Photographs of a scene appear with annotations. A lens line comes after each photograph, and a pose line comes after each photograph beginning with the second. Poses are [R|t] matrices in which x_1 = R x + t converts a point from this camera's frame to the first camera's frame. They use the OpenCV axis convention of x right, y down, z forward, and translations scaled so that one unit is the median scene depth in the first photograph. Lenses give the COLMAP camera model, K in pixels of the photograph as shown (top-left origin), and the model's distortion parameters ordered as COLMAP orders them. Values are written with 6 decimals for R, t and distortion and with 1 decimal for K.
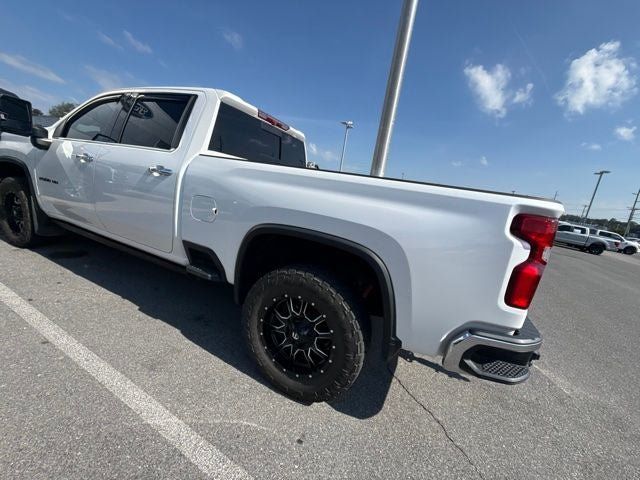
lens RADIAL K [[254.9, 0, 320.4], [0, 254.9, 238.7], [0, 0, 1]] dist [0.001956, 0.000114]
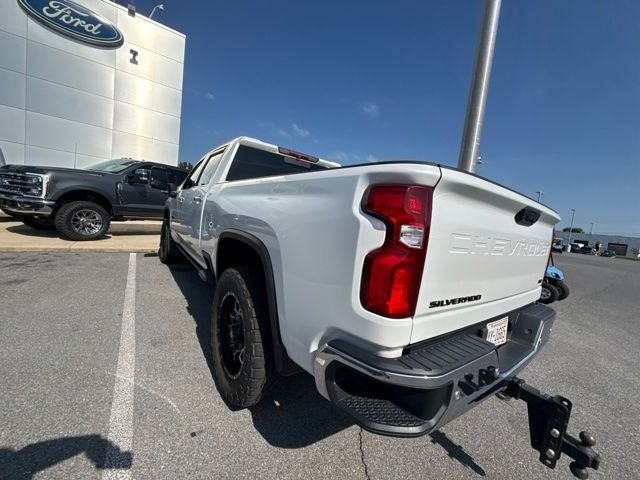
lens RADIAL K [[254.9, 0, 321.7], [0, 254.9, 241.6], [0, 0, 1]] dist [0.001956, 0.000114]
pose [[0.881680, -0.008703, -0.471767, 0.624954], [-0.073556, 0.985071, -0.155640, 0.125728], [0.466079, 0.171926, 0.867878, 0.175234]]
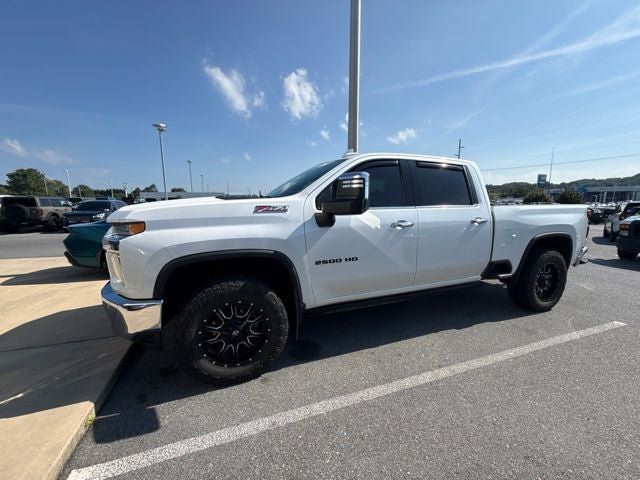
lens RADIAL K [[254.9, 0, 320.2], [0, 254.9, 240.4], [0, 0, 1]] dist [0.001956, 0.000114]
pose [[0.684173, -0.259751, 0.681496, -2.420756], [0.248974, 0.961476, 0.116513, -0.593868], [-0.685507, 0.089960, 0.722487, 0.627314]]
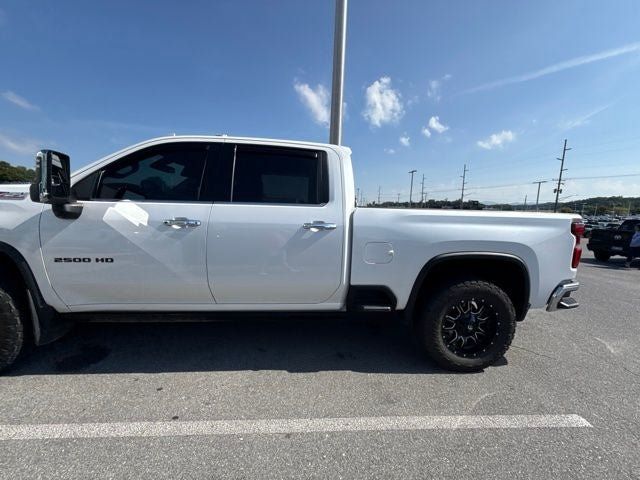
lens RADIAL K [[254.9, 0, 320.9], [0, 254.9, 239.7], [0, 0, 1]] dist [0.001956, 0.000114]
pose [[0.860028, -0.185034, 0.475515, -1.206786], [0.196997, 0.980083, 0.025080, -0.254371], [-0.470685, 0.072105, 0.879350, 0.100099]]
